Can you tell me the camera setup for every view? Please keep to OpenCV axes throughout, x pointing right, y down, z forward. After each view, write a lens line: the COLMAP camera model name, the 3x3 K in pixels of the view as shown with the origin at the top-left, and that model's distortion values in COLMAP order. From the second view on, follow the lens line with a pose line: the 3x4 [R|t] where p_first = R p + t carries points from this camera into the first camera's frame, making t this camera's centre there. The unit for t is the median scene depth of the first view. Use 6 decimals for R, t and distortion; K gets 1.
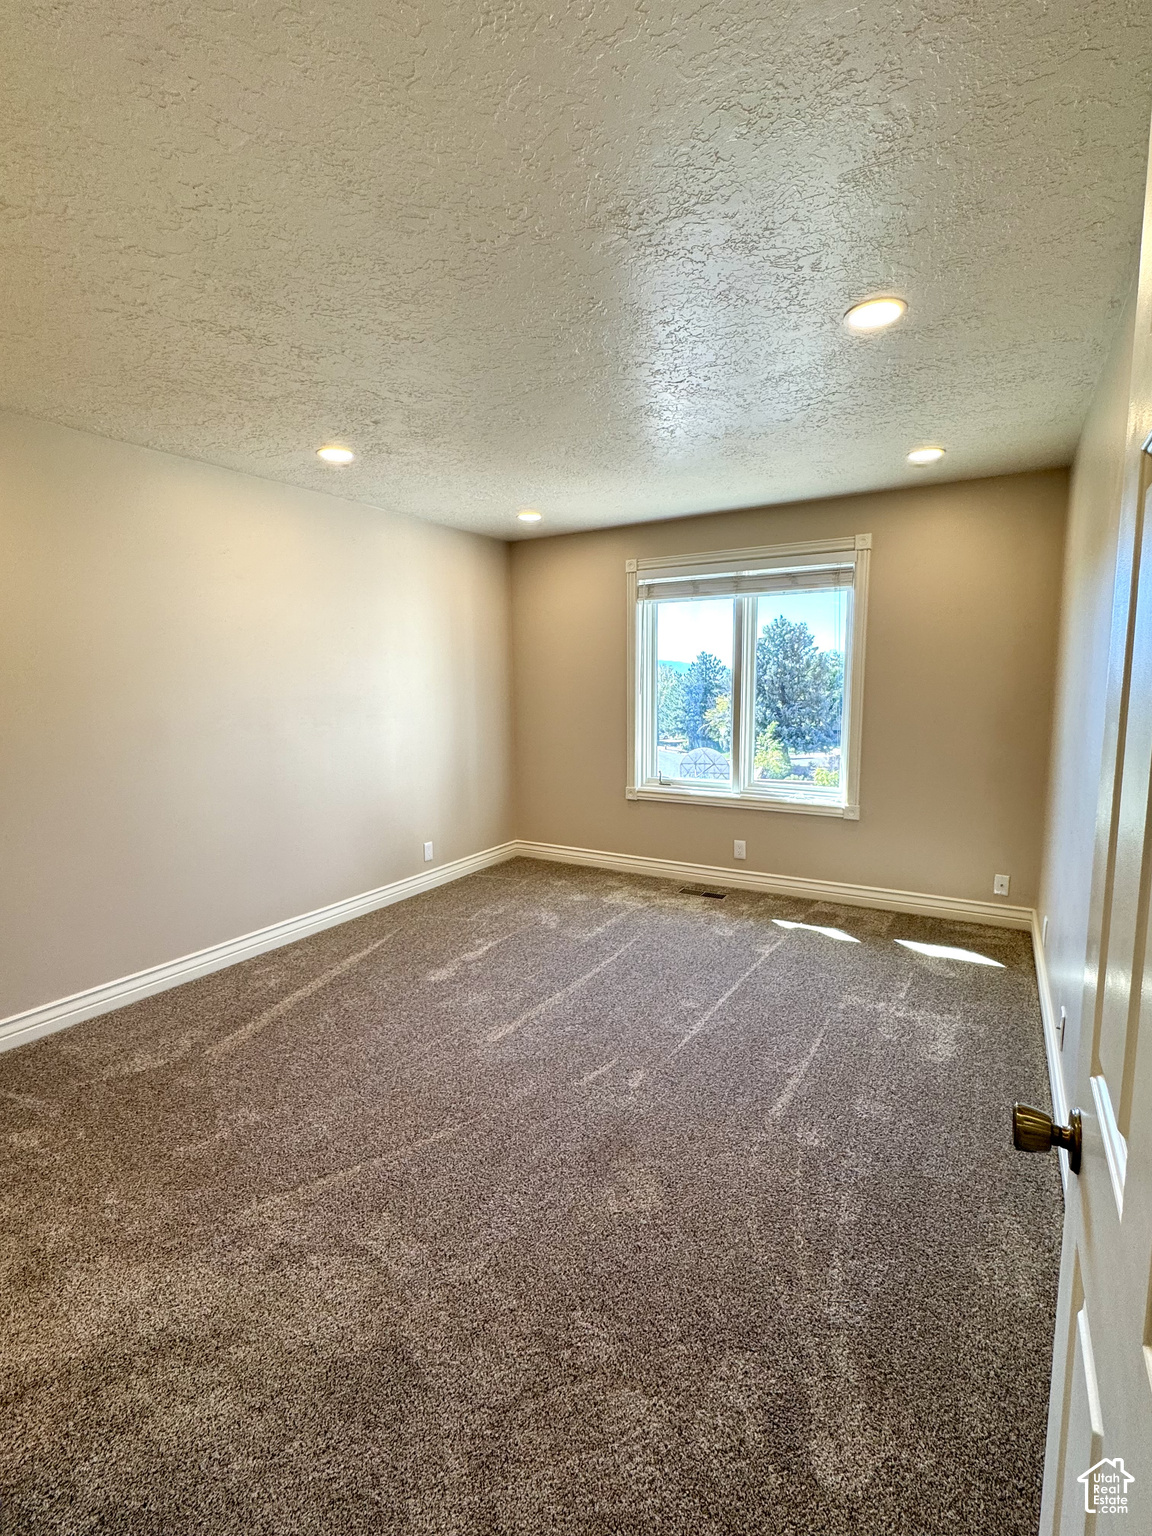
lens RADIAL K [[700.2, 0, 576.0], [0, 700.2, 768.0], [0, 0, 1]] dist [0.001865, 0.000416]
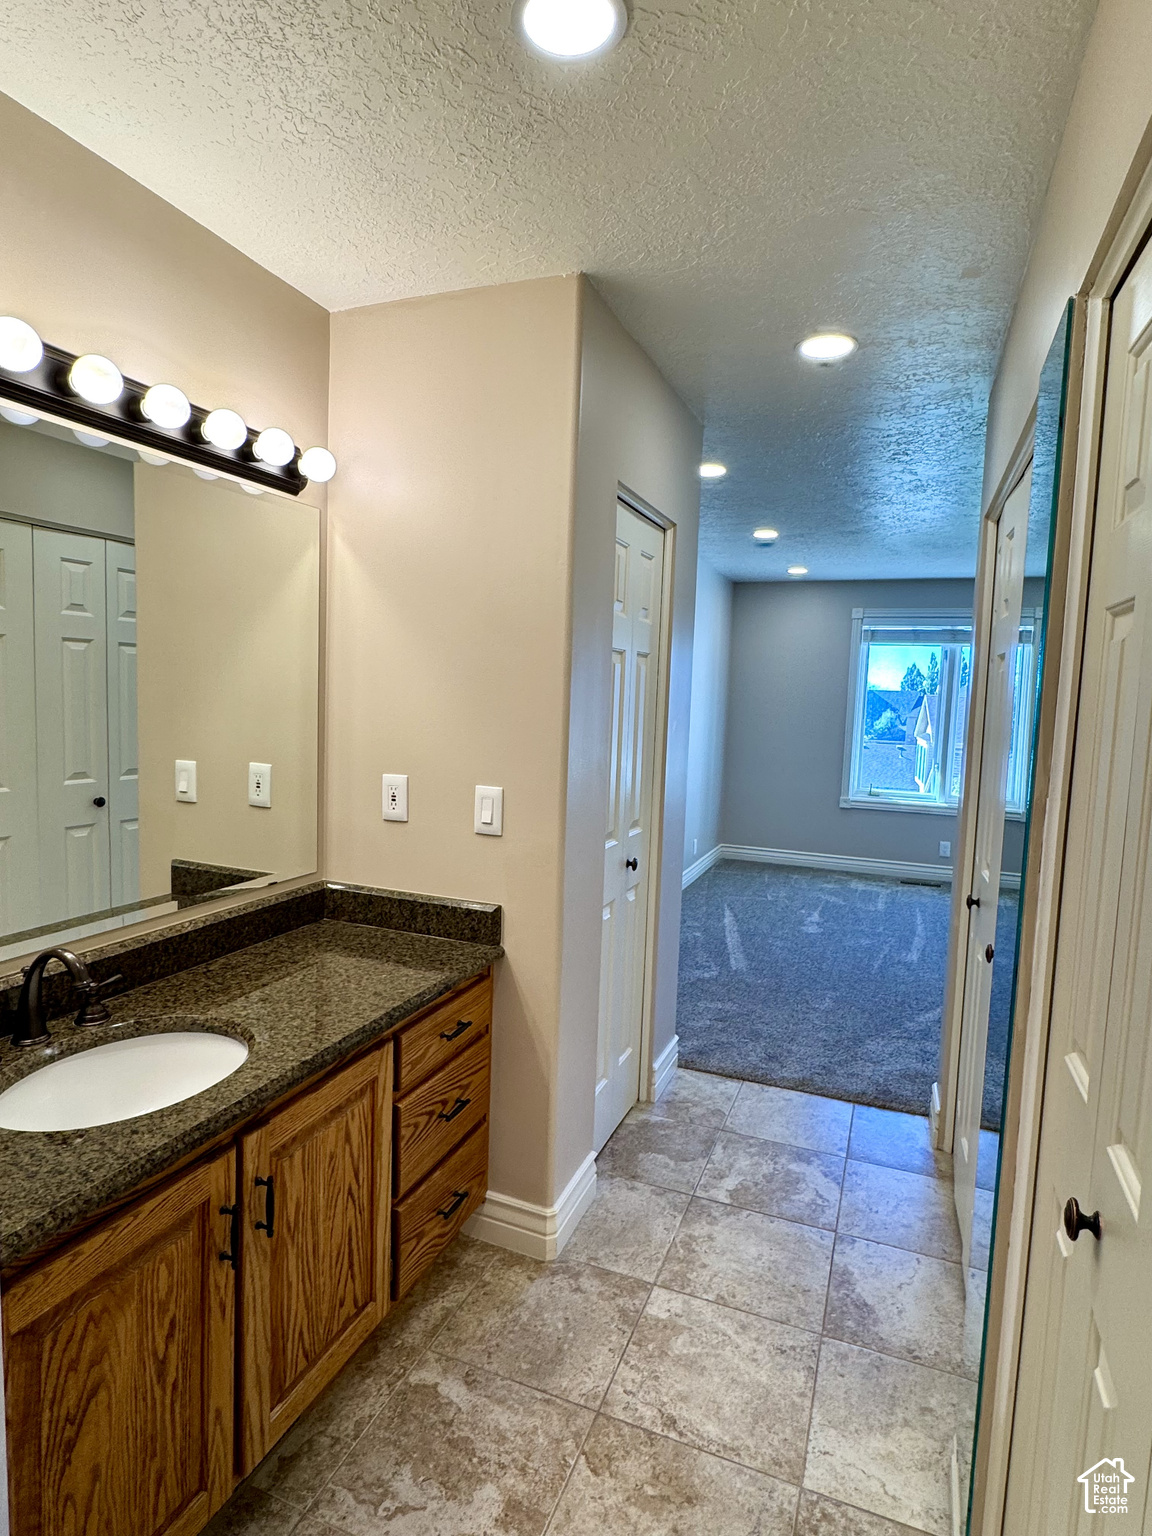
lens RADIAL K [[846.1, 0, 576.0], [0, 846.1, 768.0], [0, 0, 1]] dist [-0.003850, -0.001136]
pose [[0.985392, 0.033065, 0.167063, -0.637878], [-0.027700, 0.999026, -0.034346, 0.041592], [-0.168036, 0.029217, 0.985348, -0.350632]]
